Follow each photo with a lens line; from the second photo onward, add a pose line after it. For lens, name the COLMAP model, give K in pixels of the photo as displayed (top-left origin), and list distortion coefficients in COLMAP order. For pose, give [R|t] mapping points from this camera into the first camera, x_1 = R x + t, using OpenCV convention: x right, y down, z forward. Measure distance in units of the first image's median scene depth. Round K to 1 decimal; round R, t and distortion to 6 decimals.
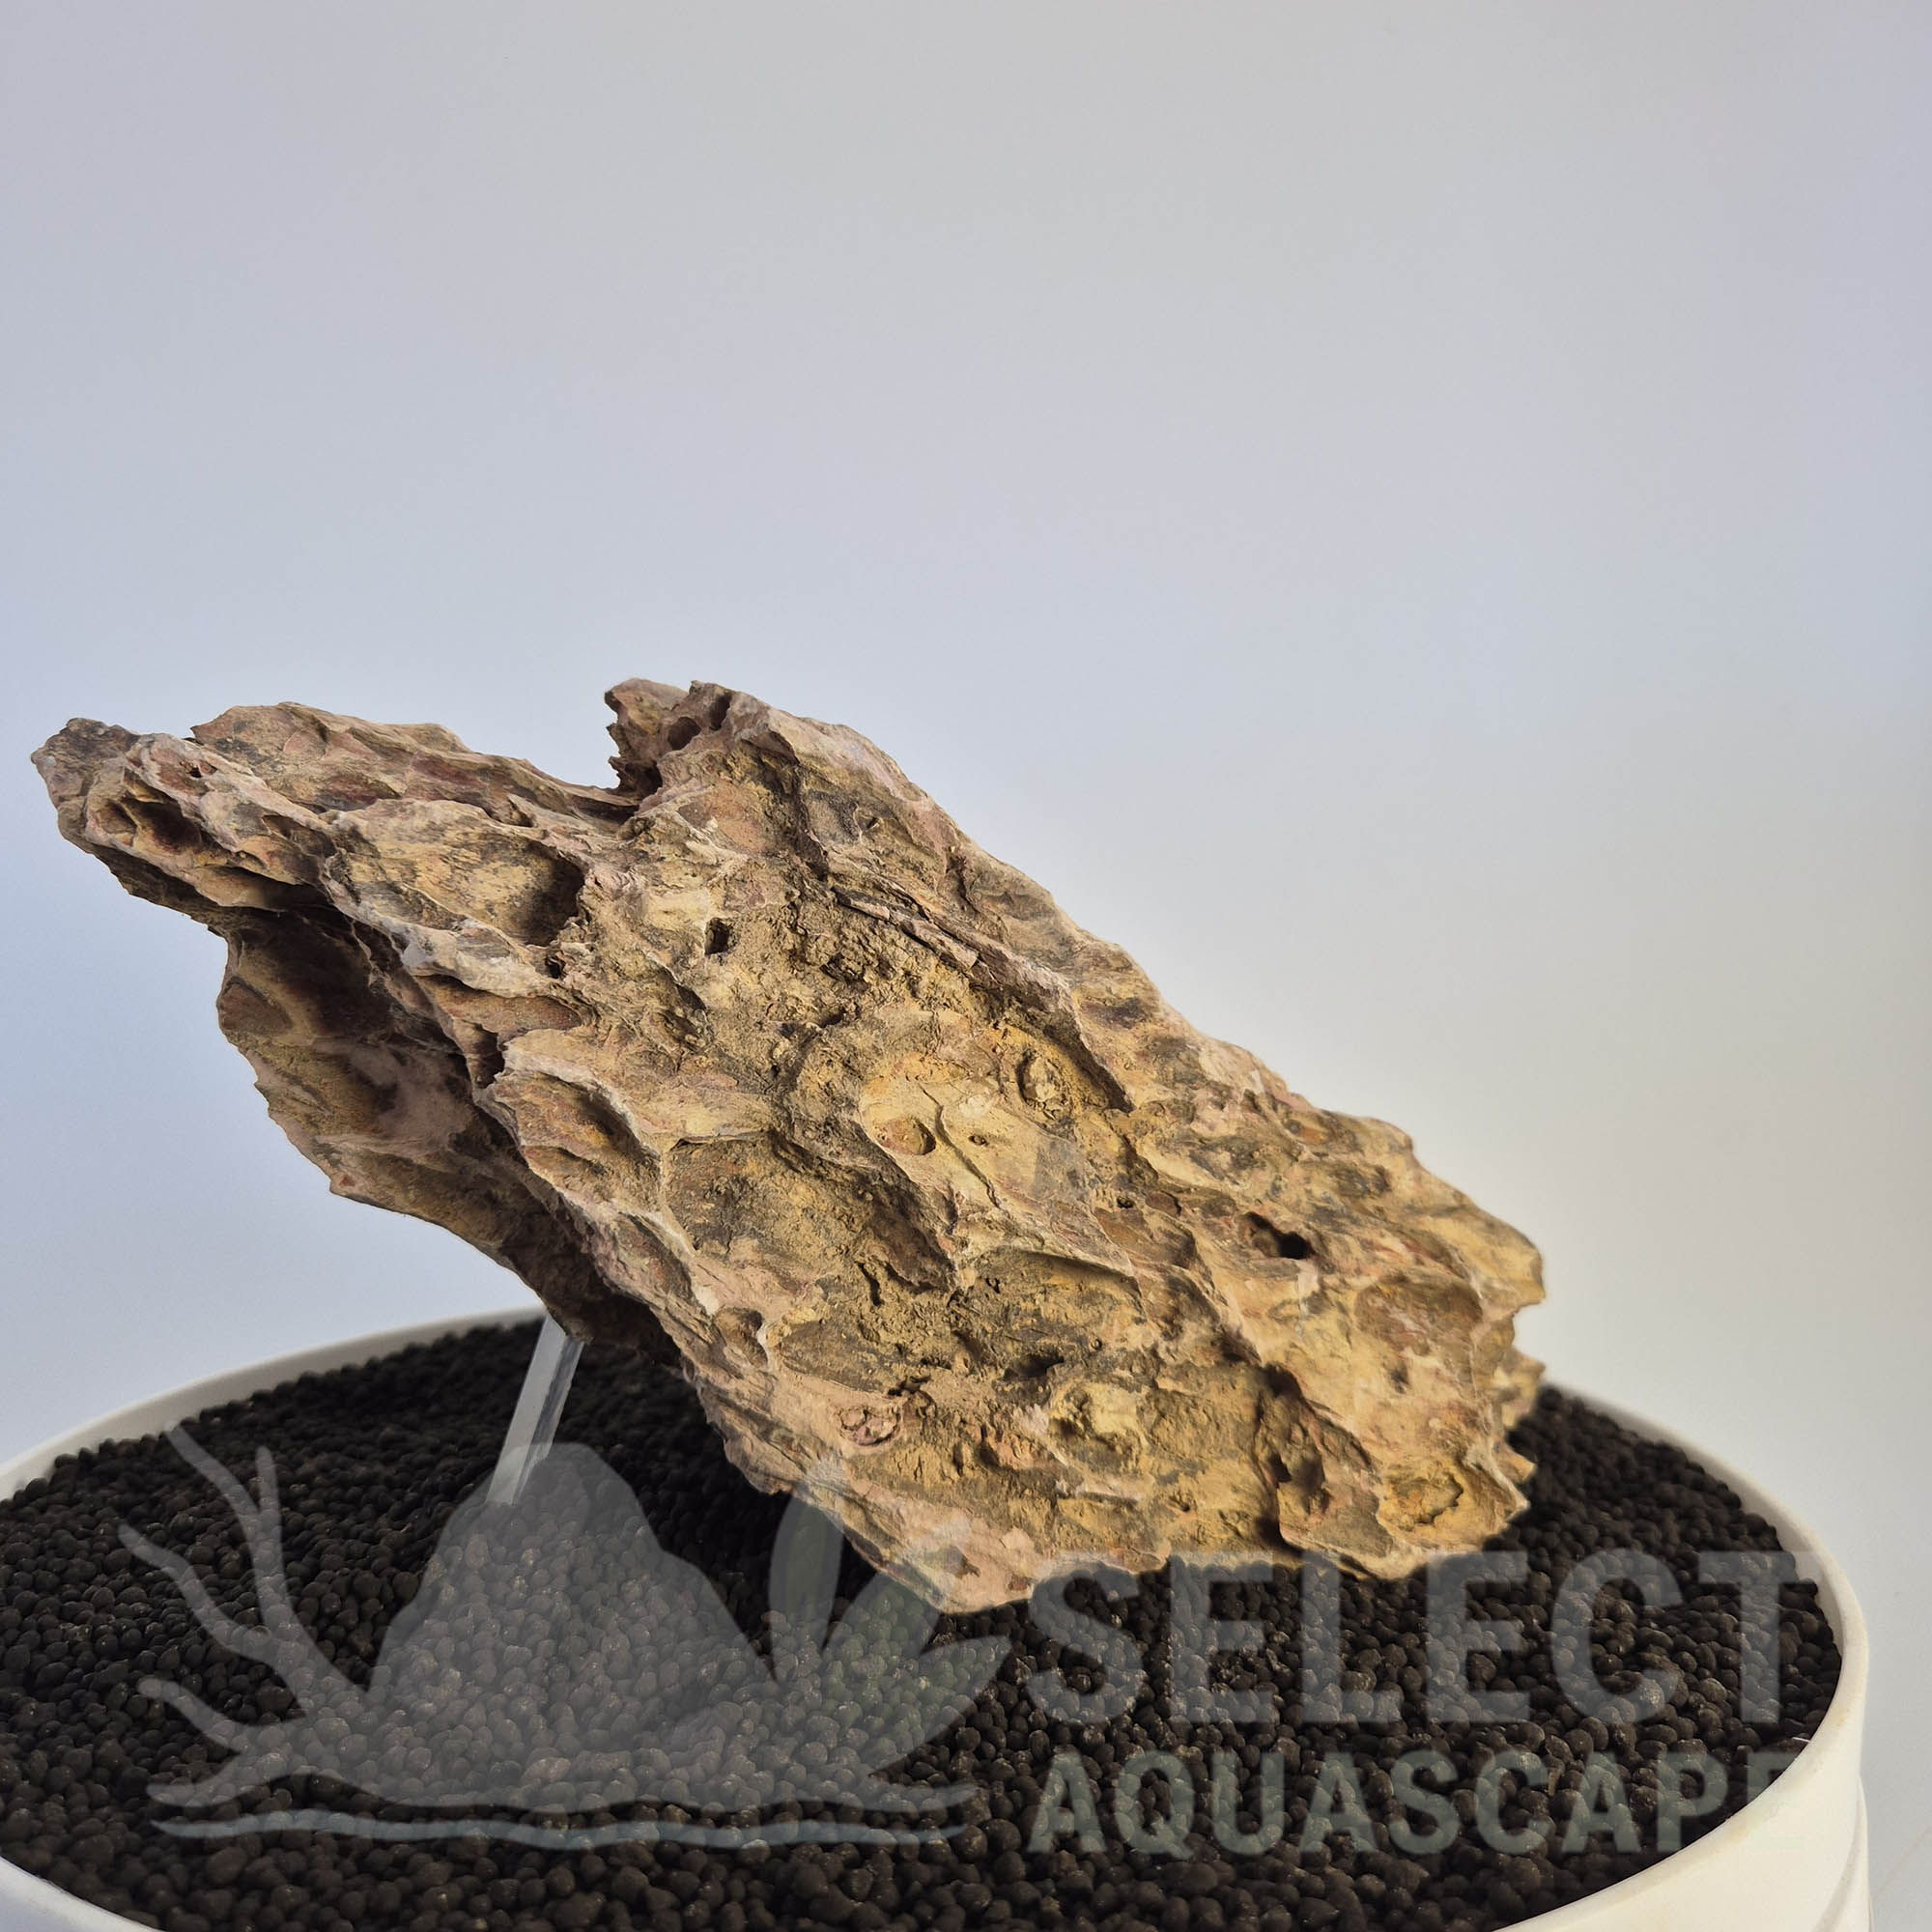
lens RADIAL K [[1806.3, 0, 969.2], [0, 1806.3, 946.4], [0, 0, 1]] dist [0.020272, 0.000000]
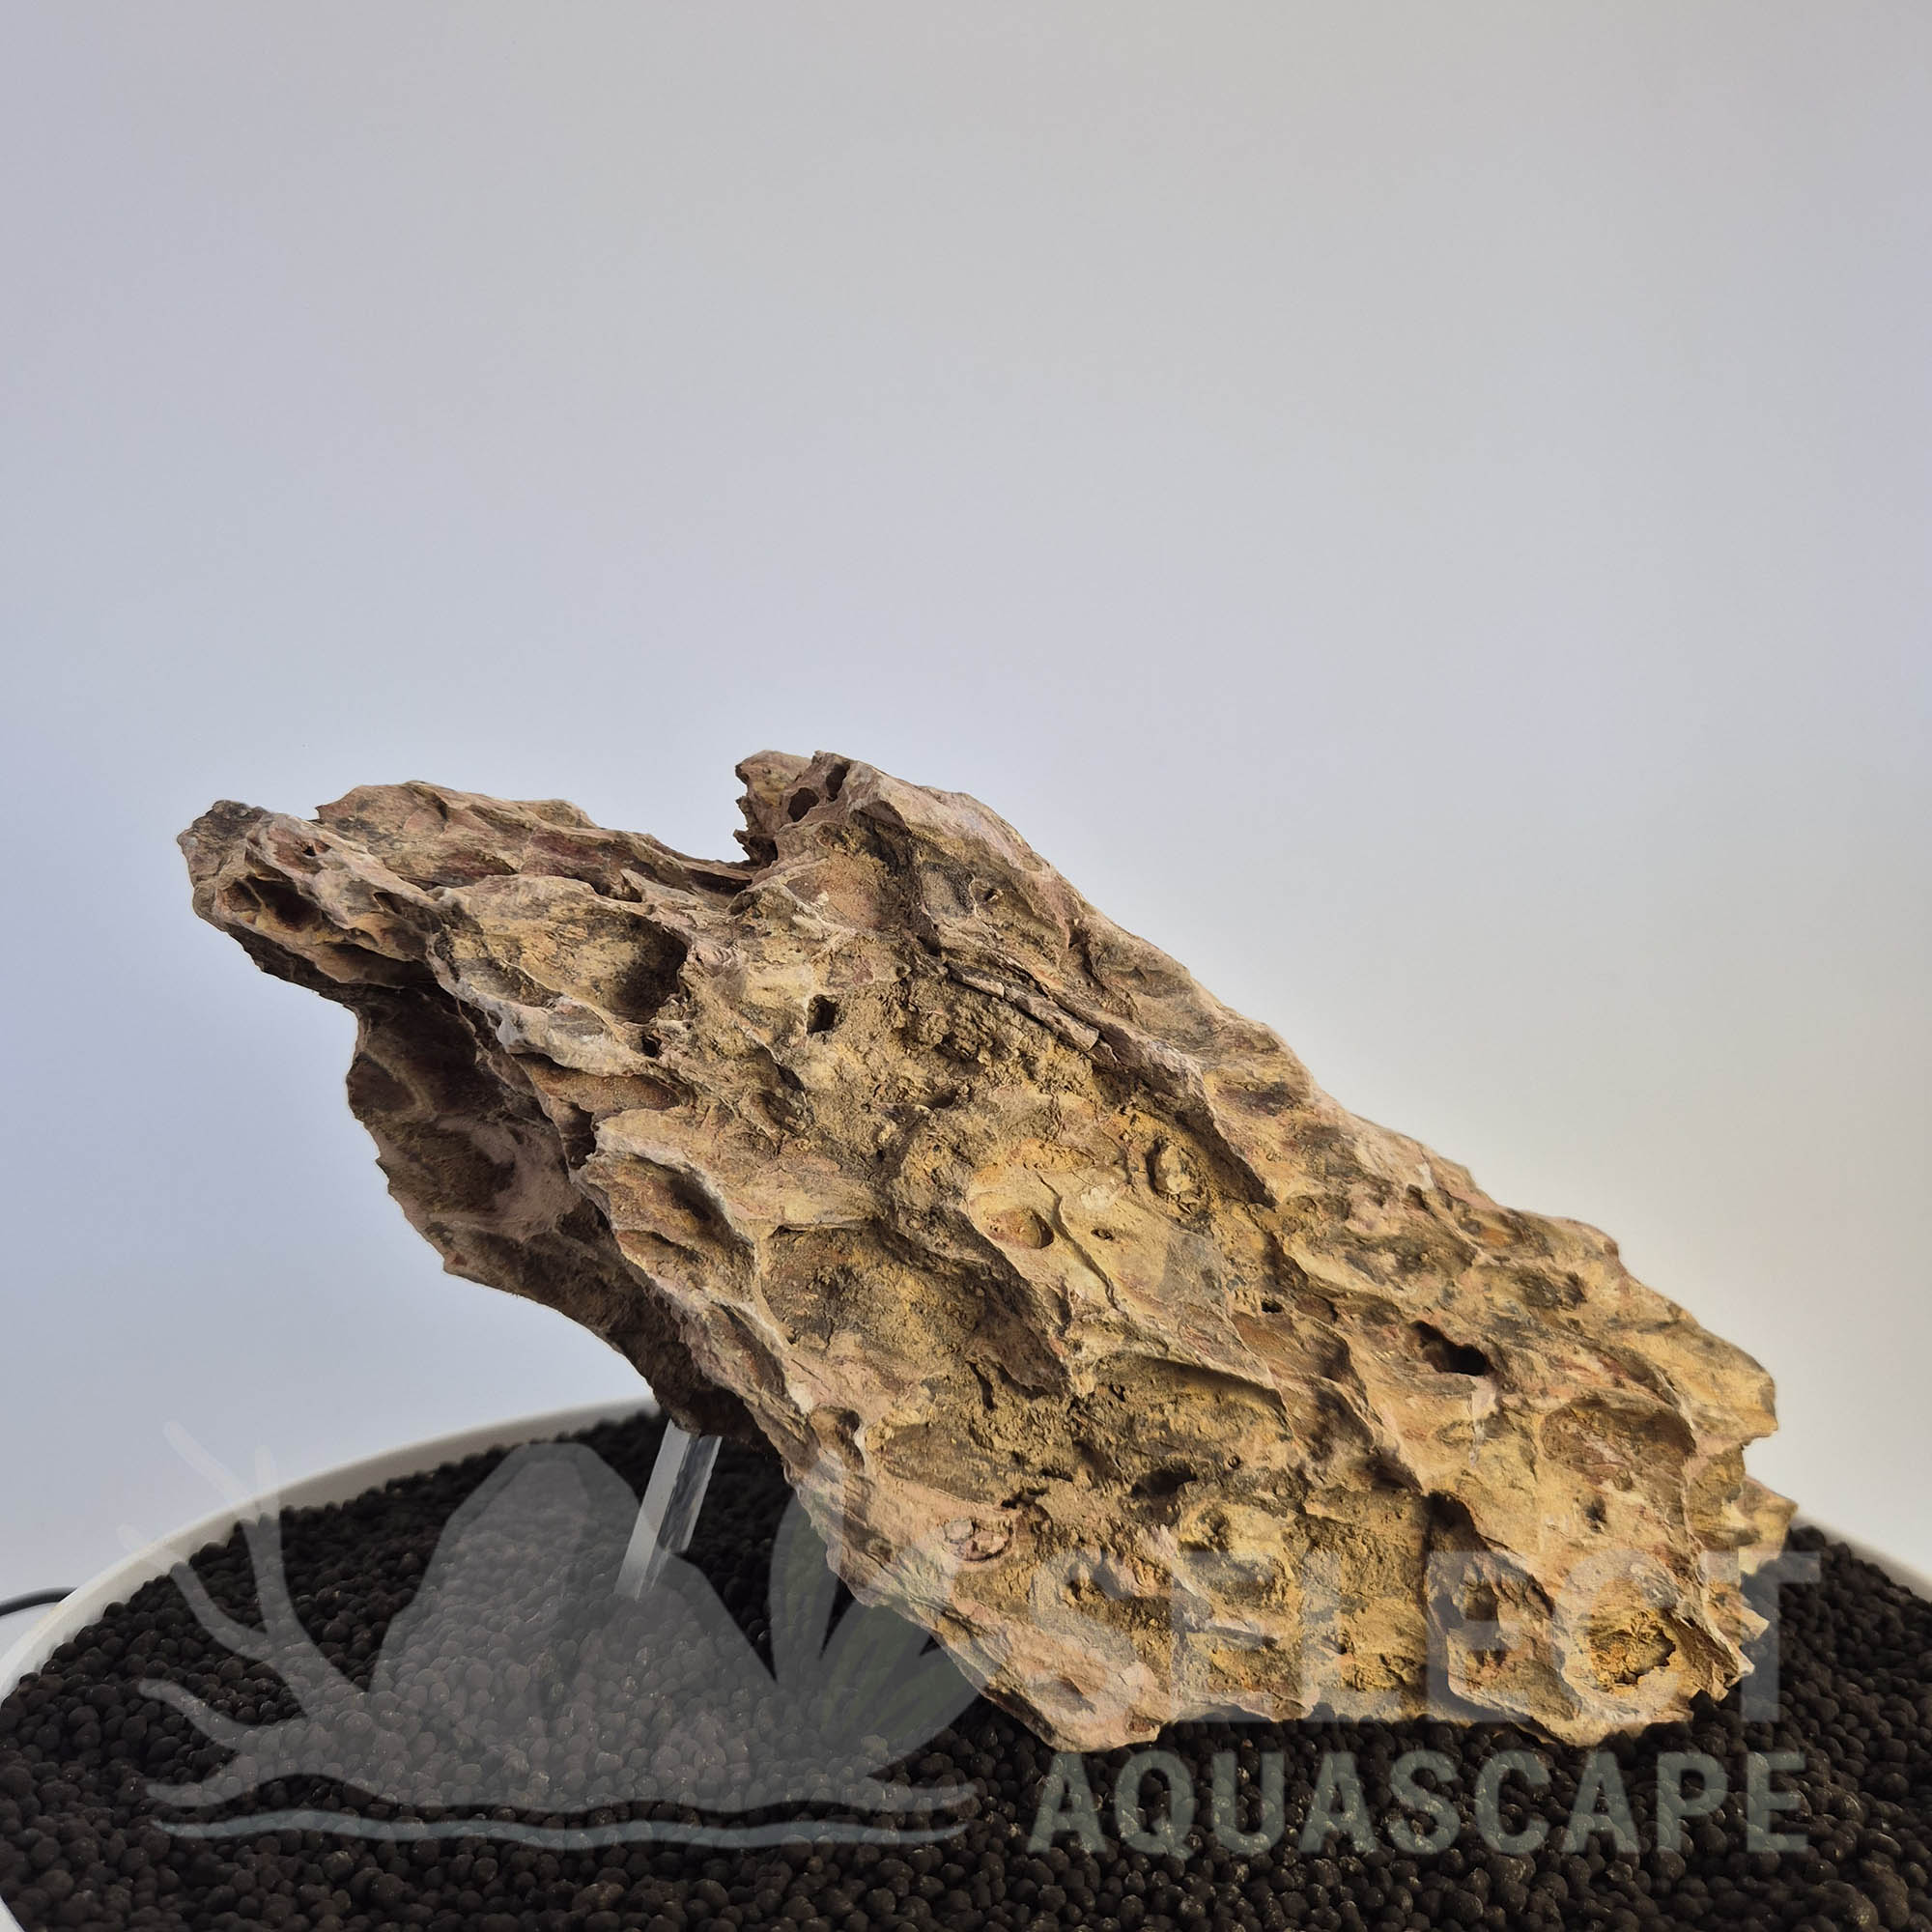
lens RADIAL K [[1806.3, 0, 966.4], [0, 1806.3, 950.9], [0, 0, 1]] dist [0.020272, 0.000000]
pose [[0.984301, -0.003384, -0.176468, 0.103433], [-0.003695, 0.999202, -0.039768, -0.001280], [0.176462, 0.039796, 0.983503, 0.067781]]
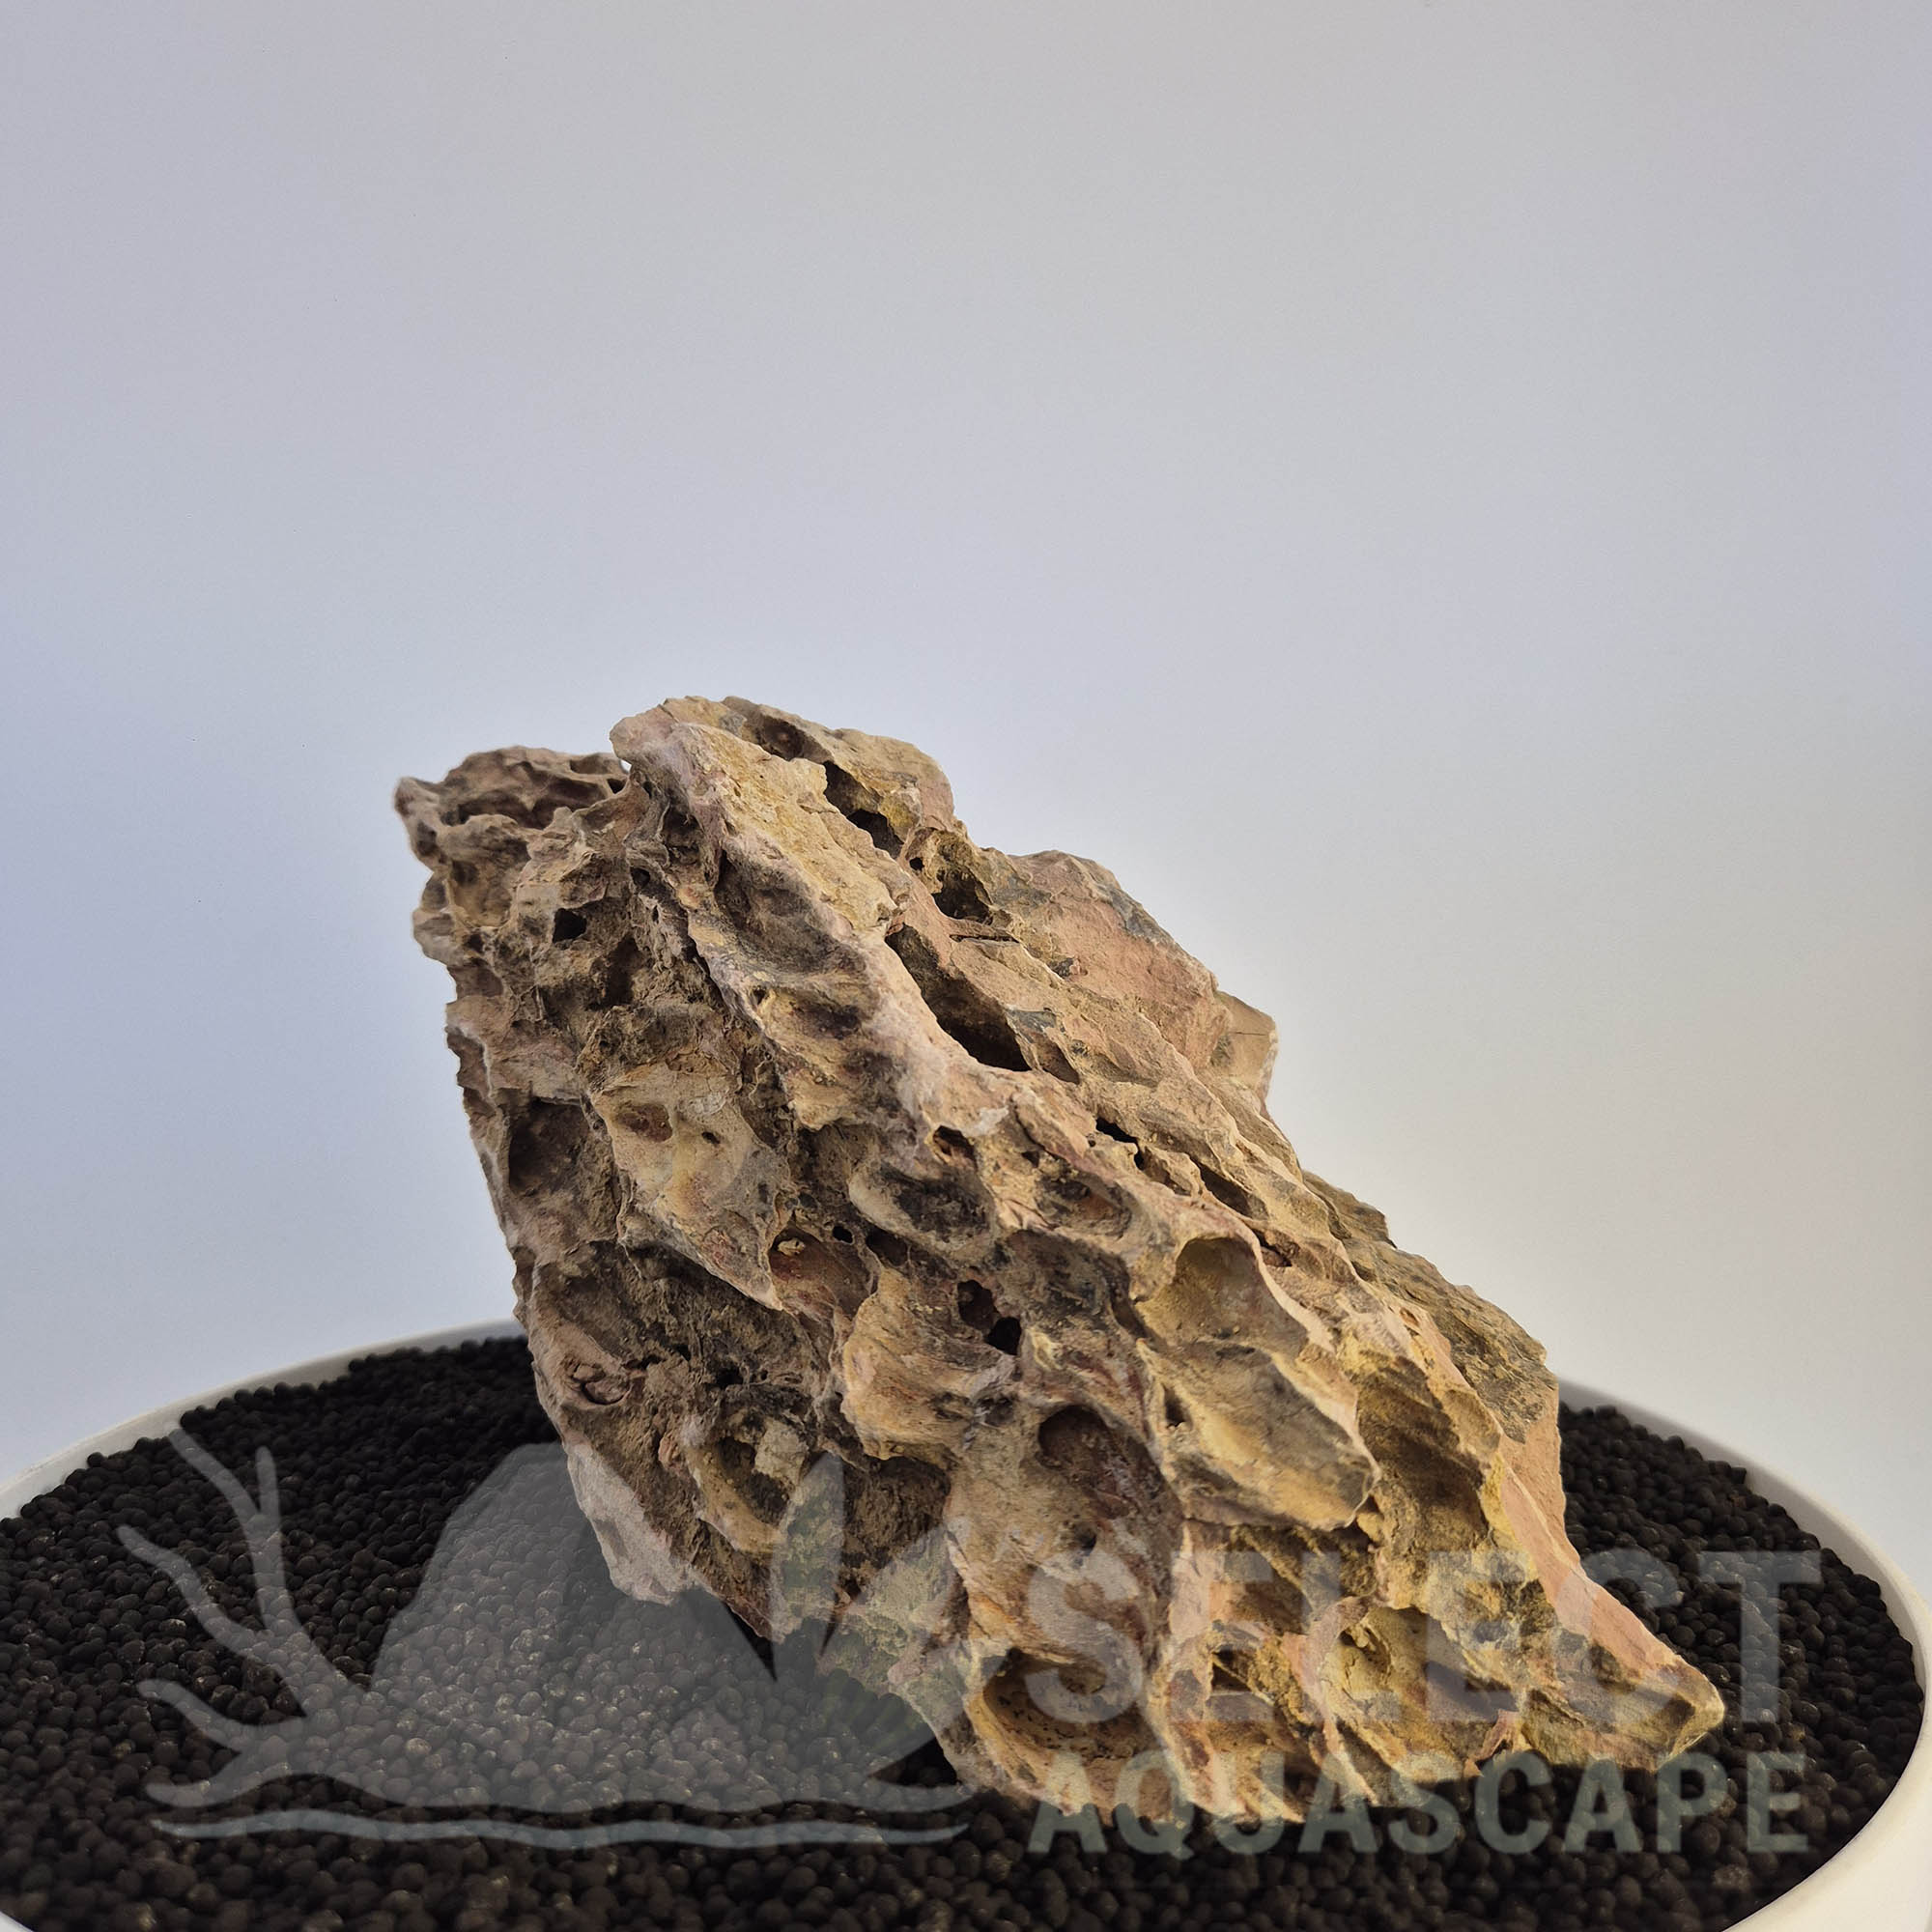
lens RADIAL K [[1806.3, 0, 967.9], [0, 1806.3, 971.9], [0, 0, 1]] dist [0.020272, 0.000000]
pose [[0.450820, 0.040309, -0.891704, 0.968318], [-0.032530, 0.999058, 0.028715, -0.016376], [0.892022, 0.016062, 0.451707, 0.695843]]
